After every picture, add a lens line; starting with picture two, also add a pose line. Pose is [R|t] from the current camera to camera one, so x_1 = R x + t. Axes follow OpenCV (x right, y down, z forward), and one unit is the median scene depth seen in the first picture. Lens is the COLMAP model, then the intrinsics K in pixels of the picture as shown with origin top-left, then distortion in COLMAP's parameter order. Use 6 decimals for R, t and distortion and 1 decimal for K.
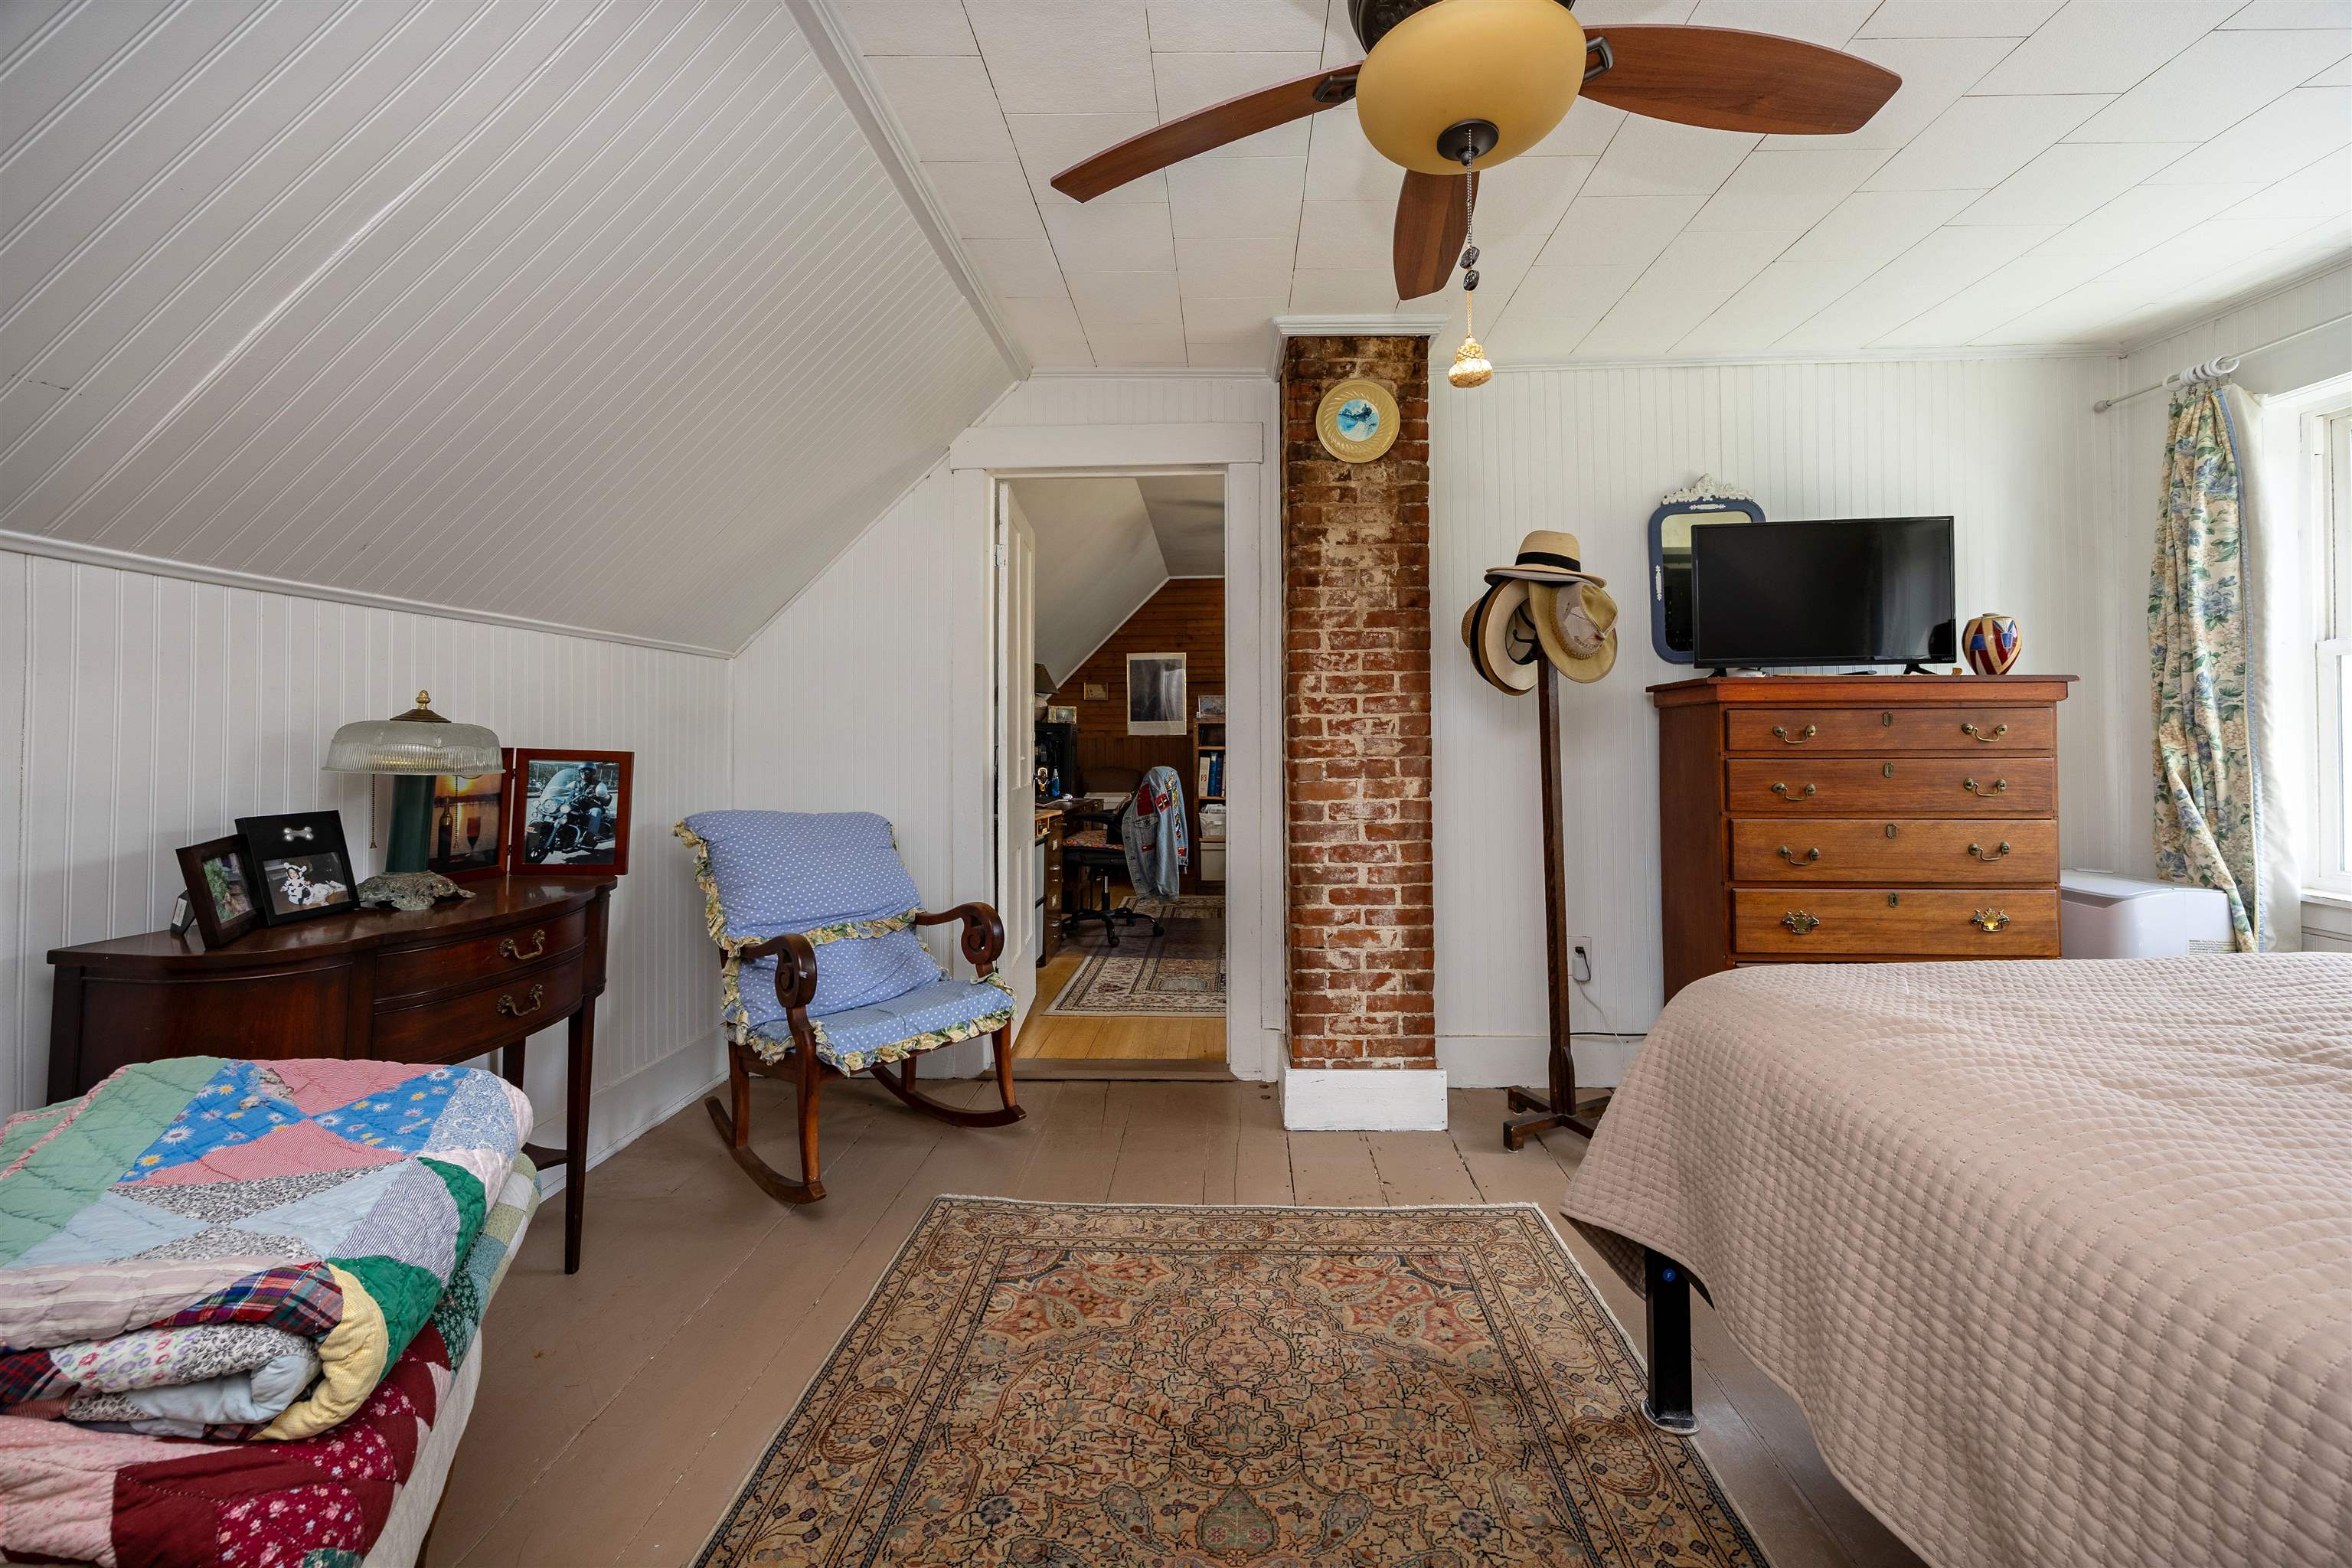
lens RADIAL K [[913.9, 0, 1196.0], [0, 913.9, 724.1], [0, 0, 1]] dist [0.003489, -0.000170]
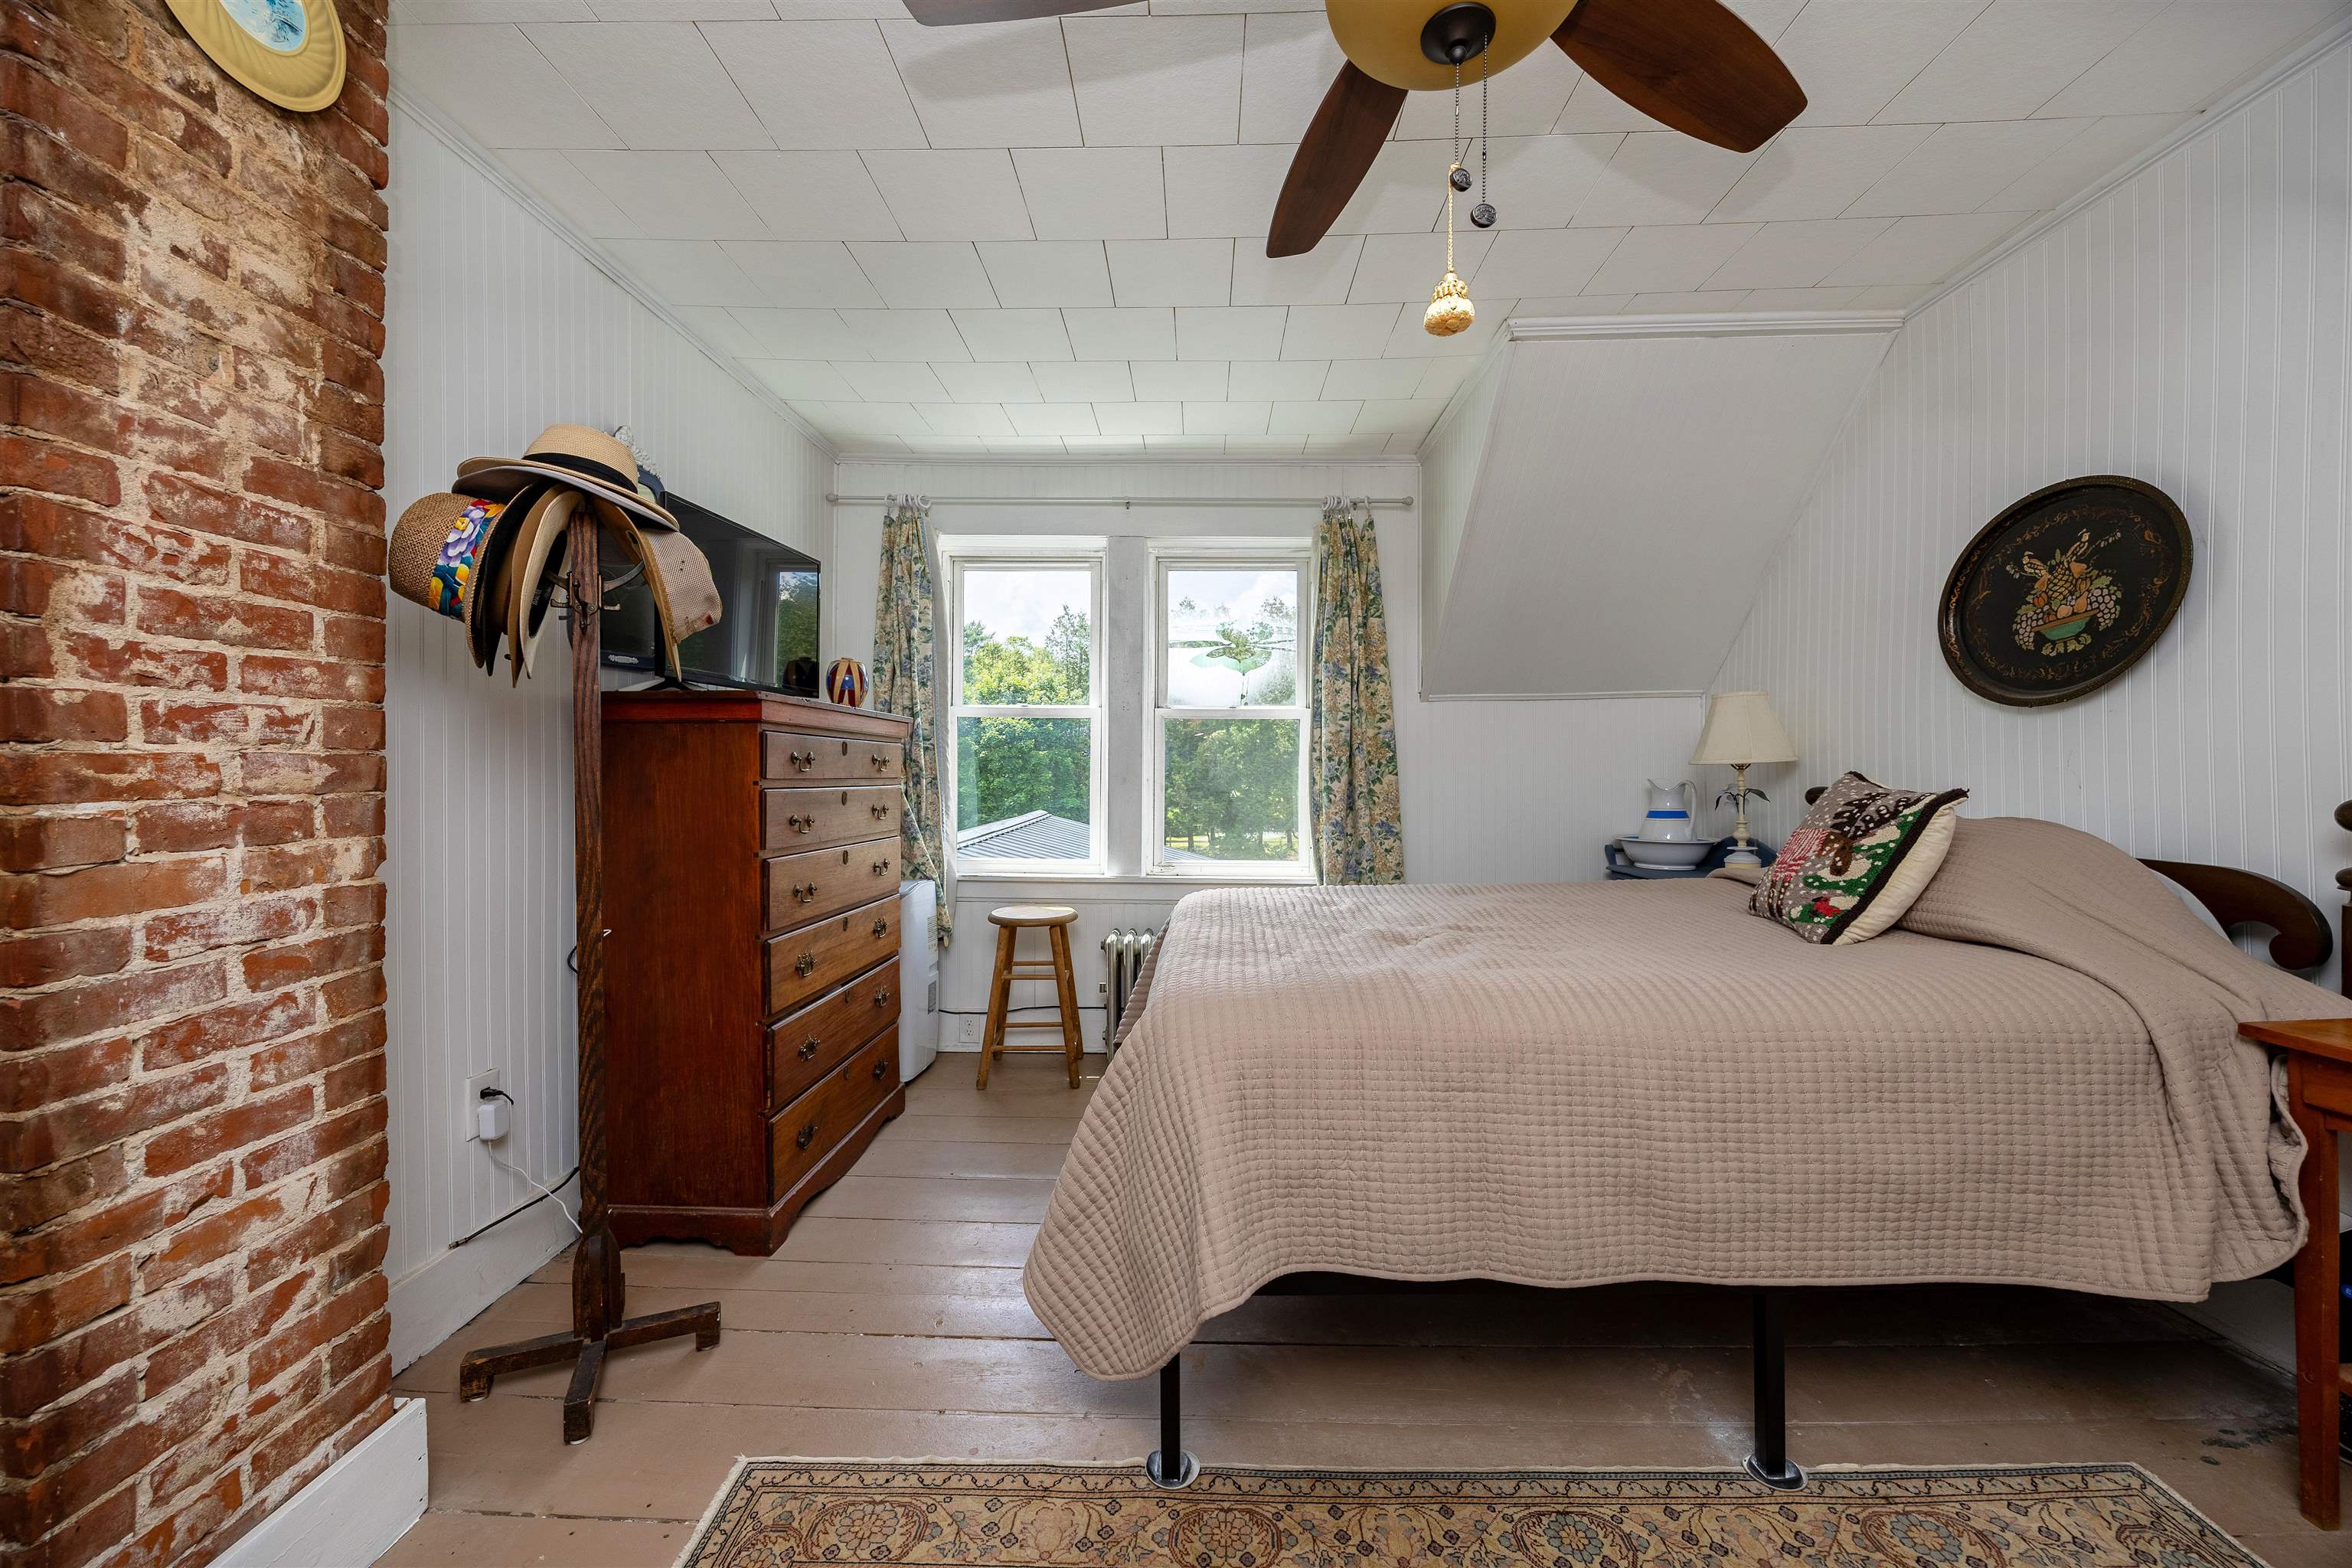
lens RADIAL K [[913.9, 0, 1182.3], [0, 913.9, 781.7], [0, 0, 1]] dist [0.003489, -0.000170]
pose [[-0.018734, -0.003446, 0.999819, -0.247610], [-0.024627, 0.999692, 0.002985, 0.017129], [-0.999521, -0.024566, -0.018813, 0.575633]]
